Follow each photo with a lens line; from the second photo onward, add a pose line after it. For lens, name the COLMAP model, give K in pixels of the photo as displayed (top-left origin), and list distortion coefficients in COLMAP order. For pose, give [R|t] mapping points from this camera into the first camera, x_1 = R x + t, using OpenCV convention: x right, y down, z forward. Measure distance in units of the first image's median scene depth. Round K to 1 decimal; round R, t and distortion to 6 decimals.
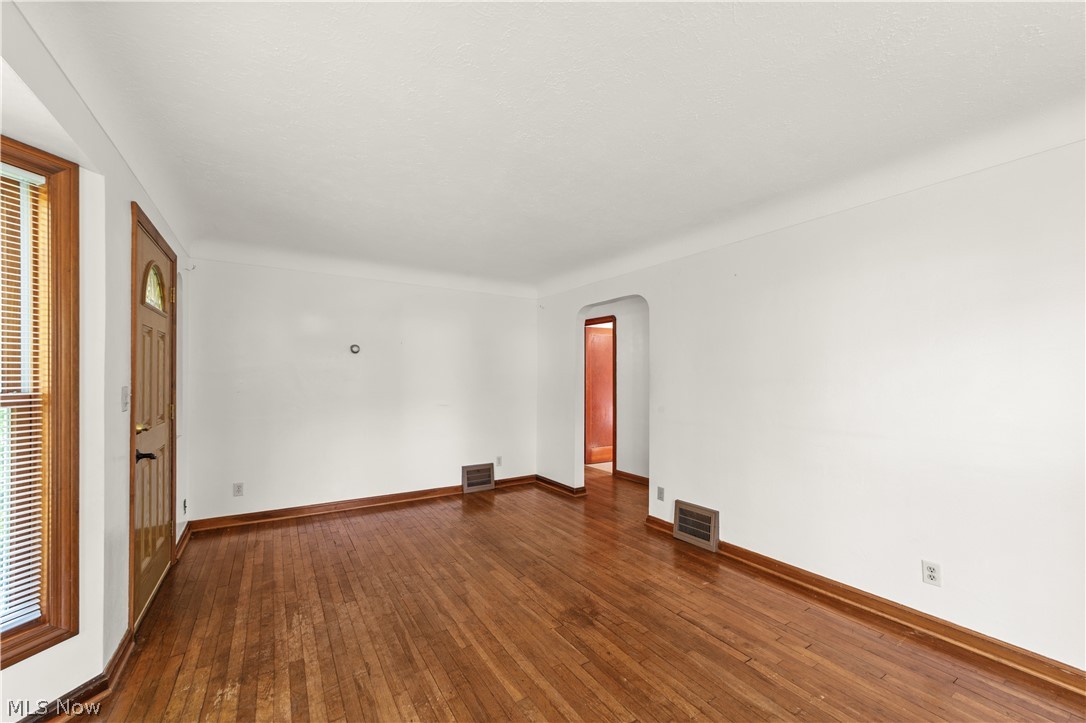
lens RADIAL K [[422.1, 0, 540.2], [0, 422.1, 370.1], [0, 0, 1]] dist [-0.011294, 0.005326]
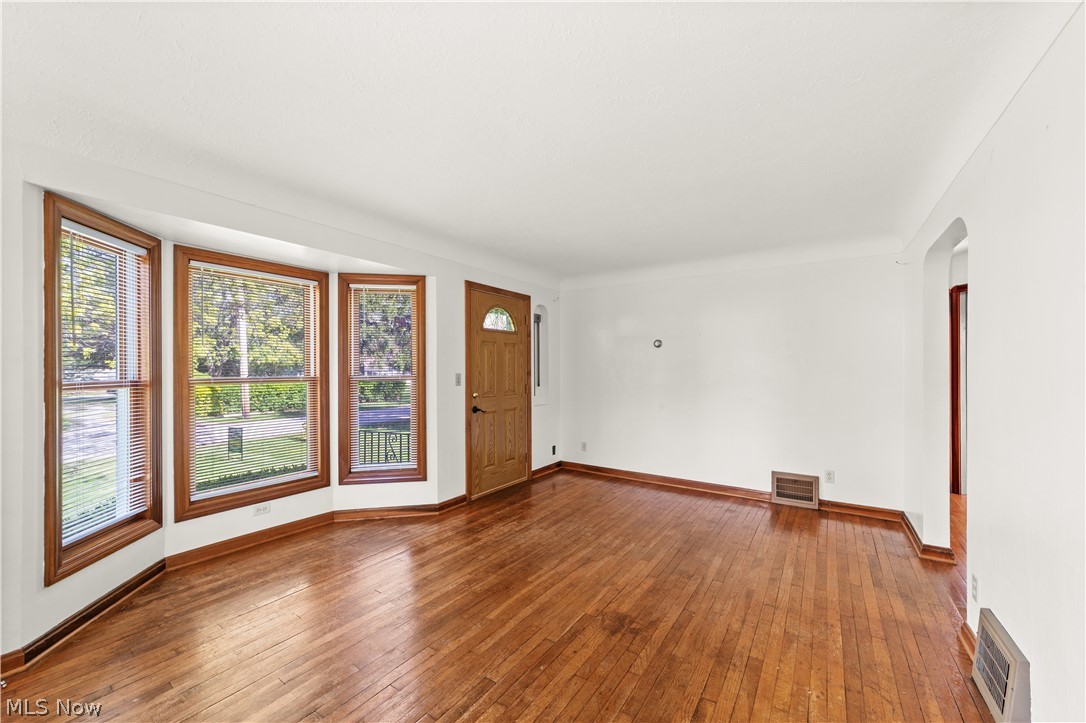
lens RADIAL K [[422.1, 0, 537.1], [0, 422.1, 366.4], [0, 0, 1]] dist [-0.011294, 0.005326]
pose [[0.384996, -0.009267, -0.922872, 0.677435], [0.020772, 0.999783, -0.001374, 0.009530], [0.922684, -0.018641, 0.385105, 0.367010]]
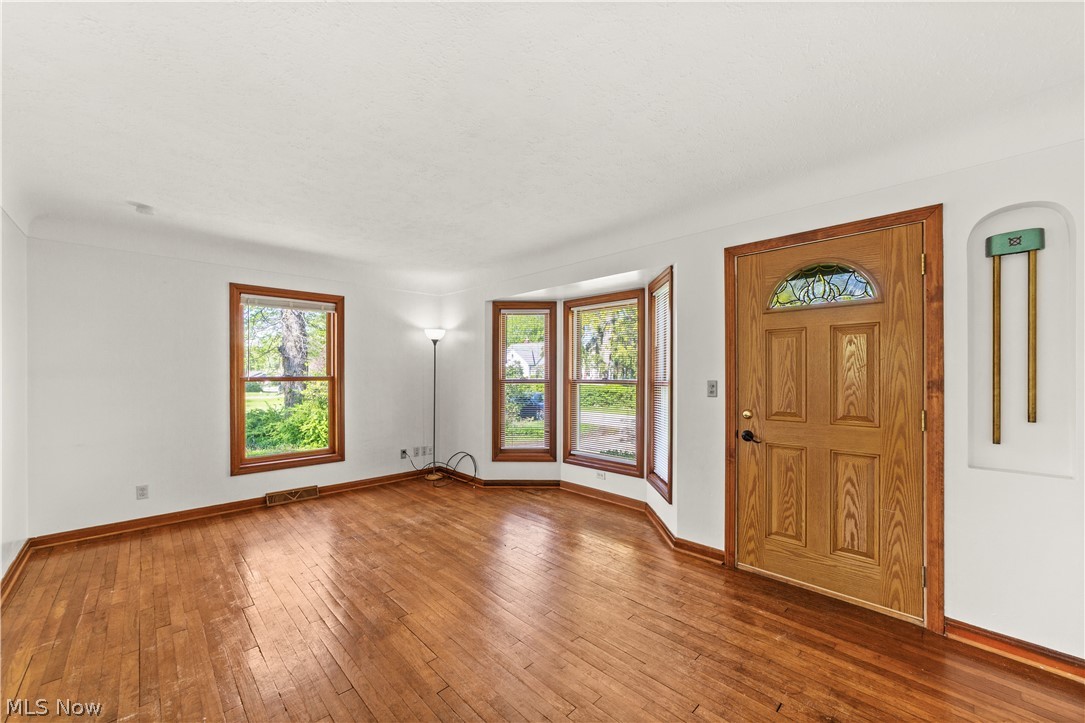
lens RADIAL K [[421.7, 0, 538.8], [0, 421.7, 372.9], [0, 0, 1]] dist [-0.011294, 0.005326]
pose [[-0.980325, -0.000690, -0.197389, -0.056741], [0.003151, 0.999812, -0.019146, 0.024200], [0.197365, -0.019391, -0.980138, 1.520847]]
